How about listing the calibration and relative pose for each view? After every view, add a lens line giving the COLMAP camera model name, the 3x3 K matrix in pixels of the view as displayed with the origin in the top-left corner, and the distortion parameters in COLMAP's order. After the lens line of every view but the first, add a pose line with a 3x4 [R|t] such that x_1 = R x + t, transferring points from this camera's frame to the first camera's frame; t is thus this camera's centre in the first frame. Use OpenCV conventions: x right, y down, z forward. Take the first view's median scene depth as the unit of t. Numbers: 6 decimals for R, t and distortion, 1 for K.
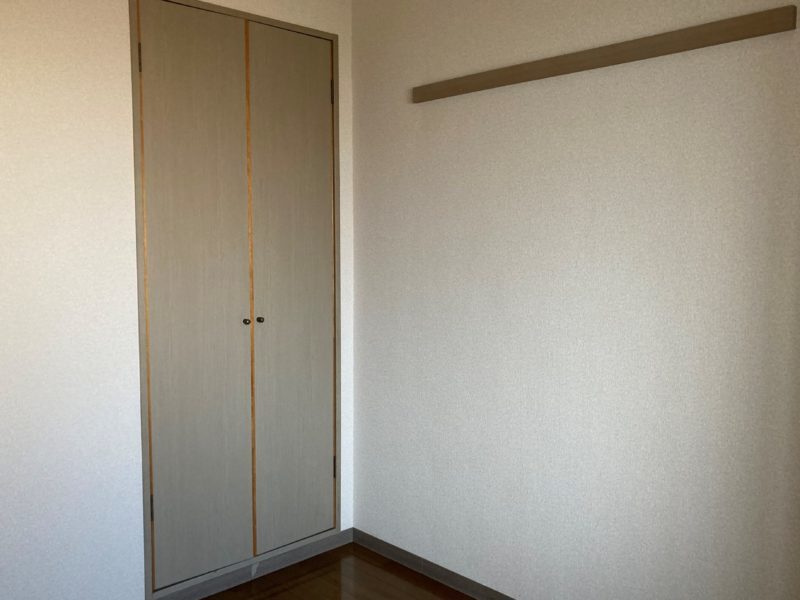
lens RADIAL K [[674.2, 0, 400.0], [0, 674.2, 300.0], [0, 0, 1]] dist [0.013226, 0.001760]
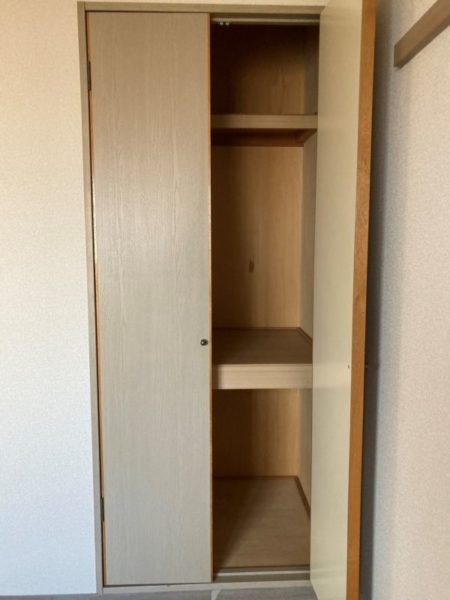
lens RADIAL K [[505.7, 0, 225.0], [0, 505.7, 300.0], [0, 0, 1]] dist [0.013226, 0.001760]
pose [[0.769261, 0.070924, -0.634987, 0.259565], [-0.053535, 0.997480, 0.046557, -0.066441], [0.636688, -0.001820, 0.771119, 0.509396]]
